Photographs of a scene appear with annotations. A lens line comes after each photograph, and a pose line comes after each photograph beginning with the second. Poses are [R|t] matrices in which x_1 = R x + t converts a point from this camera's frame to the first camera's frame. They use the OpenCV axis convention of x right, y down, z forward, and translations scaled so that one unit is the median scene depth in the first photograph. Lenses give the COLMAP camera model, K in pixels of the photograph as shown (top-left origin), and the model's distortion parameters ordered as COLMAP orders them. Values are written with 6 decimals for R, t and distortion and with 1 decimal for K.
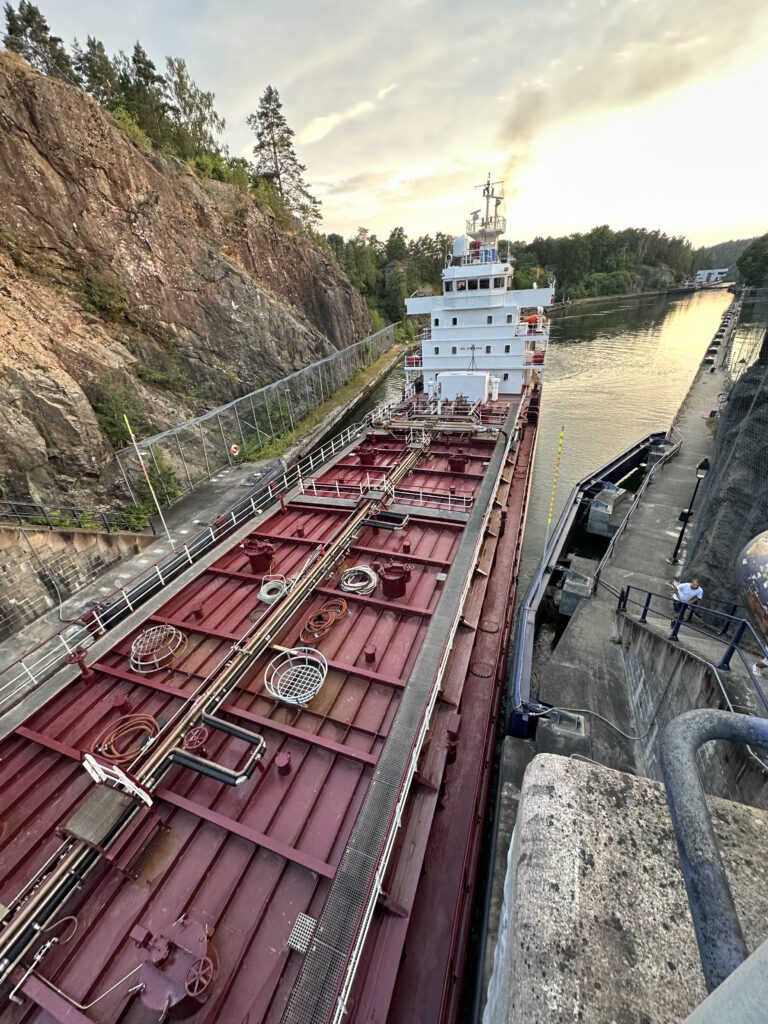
lens RADIAL K [[410.0, 0, 384.2], [0, 410.0, 514.1], [0, 0, 1]] dist [-0.002850, 0.000492]
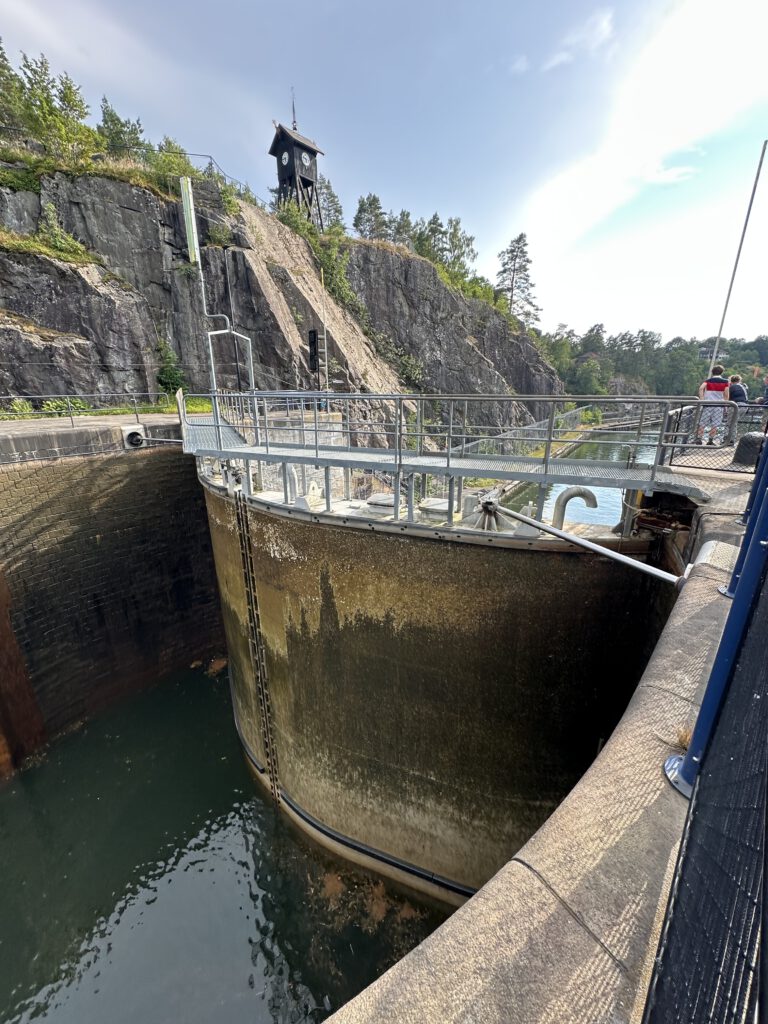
lens RADIAL K [[410.0, 0, 377.2], [0, 410.0, 512.4], [0, 0, 1]] dist [-0.002850, 0.000492]
pose [[0.915438, 0.185925, -0.356938, -0.090698], [-0.242641, 0.962551, -0.120919, 0.177493], [0.321089, 0.197301, 0.926269, -0.326578]]
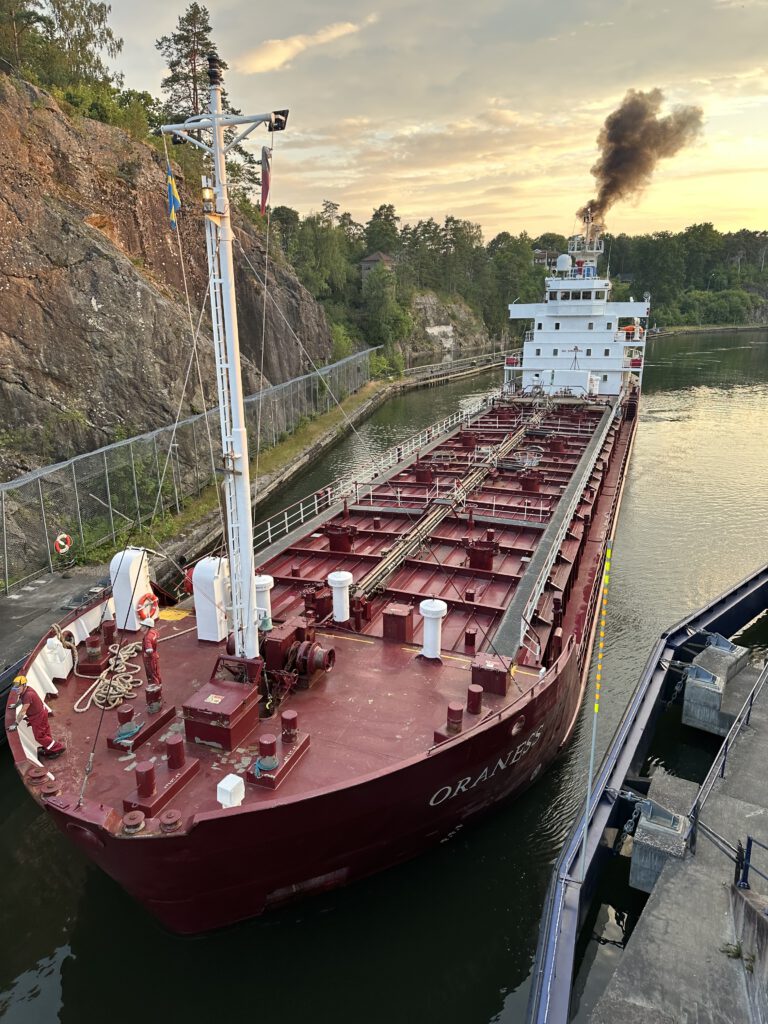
lens RADIAL K [[724.3, 0, 384.0], [0, 724.3, 505.2], [0, 0, 1]] dist [0.043218, -0.044461]
pose [[0.997733, 0.051135, 0.043751, 0.021317], [-0.040445, 0.975226, -0.217483, -0.007997], [-0.053788, 0.215220, 0.975083, 0.000118]]
